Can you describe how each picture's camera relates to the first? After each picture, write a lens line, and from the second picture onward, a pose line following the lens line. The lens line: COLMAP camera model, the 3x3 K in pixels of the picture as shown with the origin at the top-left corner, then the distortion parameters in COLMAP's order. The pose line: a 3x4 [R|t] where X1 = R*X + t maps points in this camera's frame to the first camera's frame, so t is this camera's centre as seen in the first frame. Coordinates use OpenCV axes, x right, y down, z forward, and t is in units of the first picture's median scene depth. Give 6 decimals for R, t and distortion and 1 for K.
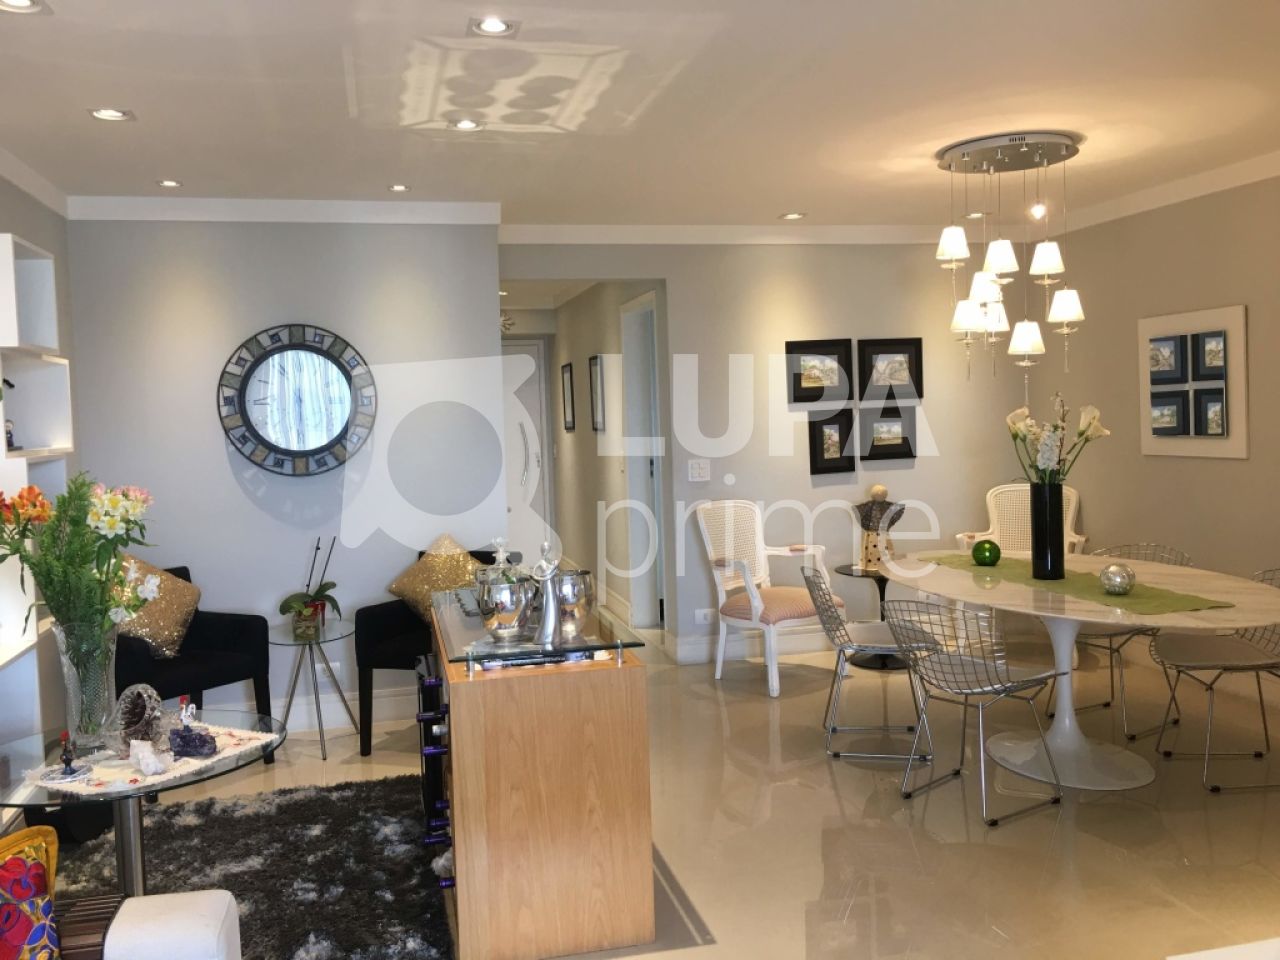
lens RADIAL K [[1090.2, 0, 640.0], [0, 1090.2, 480.0], [0, 0, 1]] dist [0.042758, 0.001096]
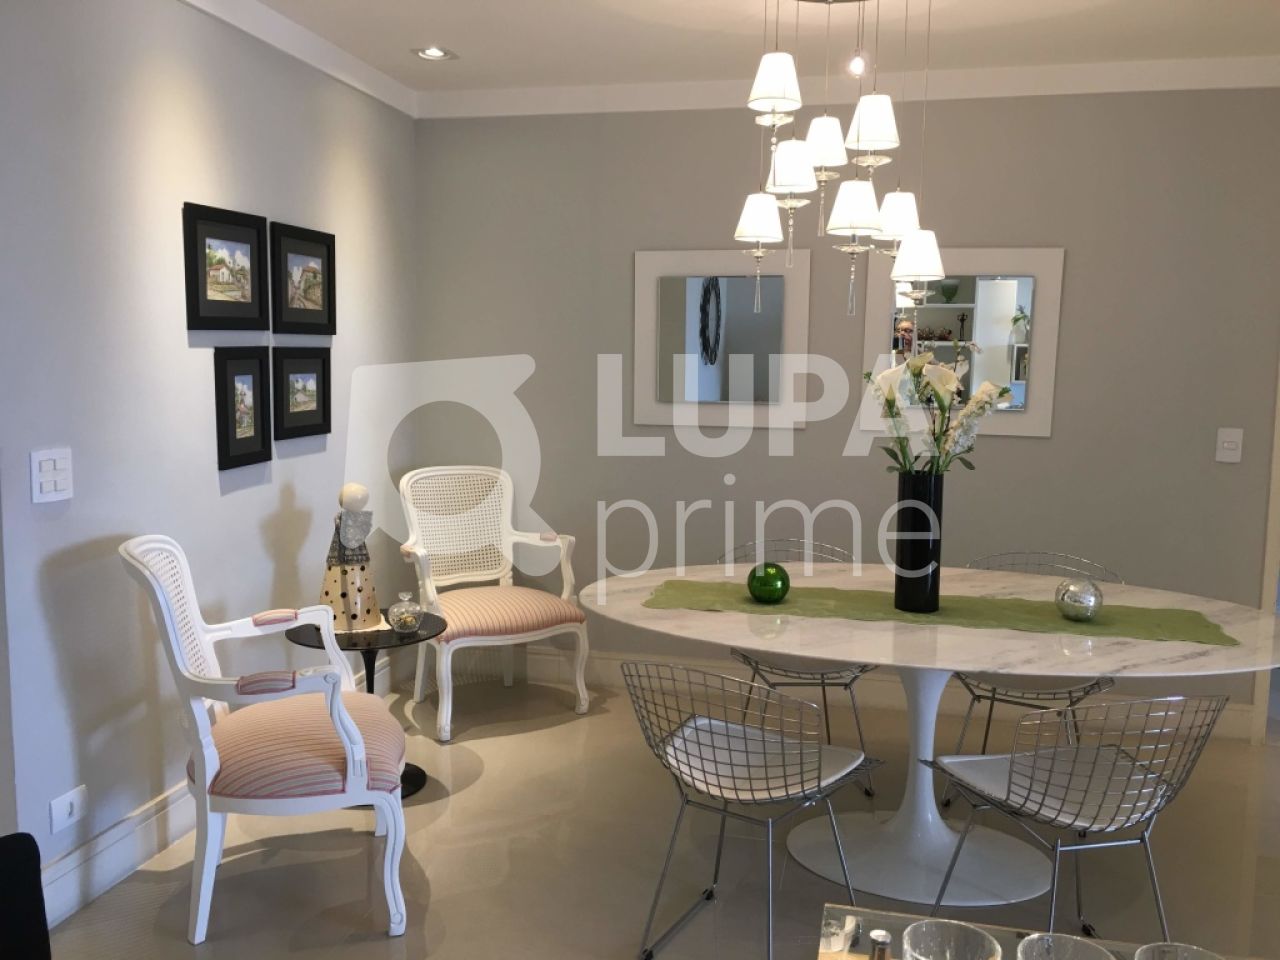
lens RADIAL K [[1090.2, 0, 640.0], [0, 1090.2, 480.0], [0, 0, 1]] dist [0.042758, 0.001096]
pose [[0.457837, -0.059648, 0.887033, -0.216813], [0.023070, 0.998208, 0.055216, -0.024634], [-0.888737, -0.004816, 0.458392, 0.584809]]
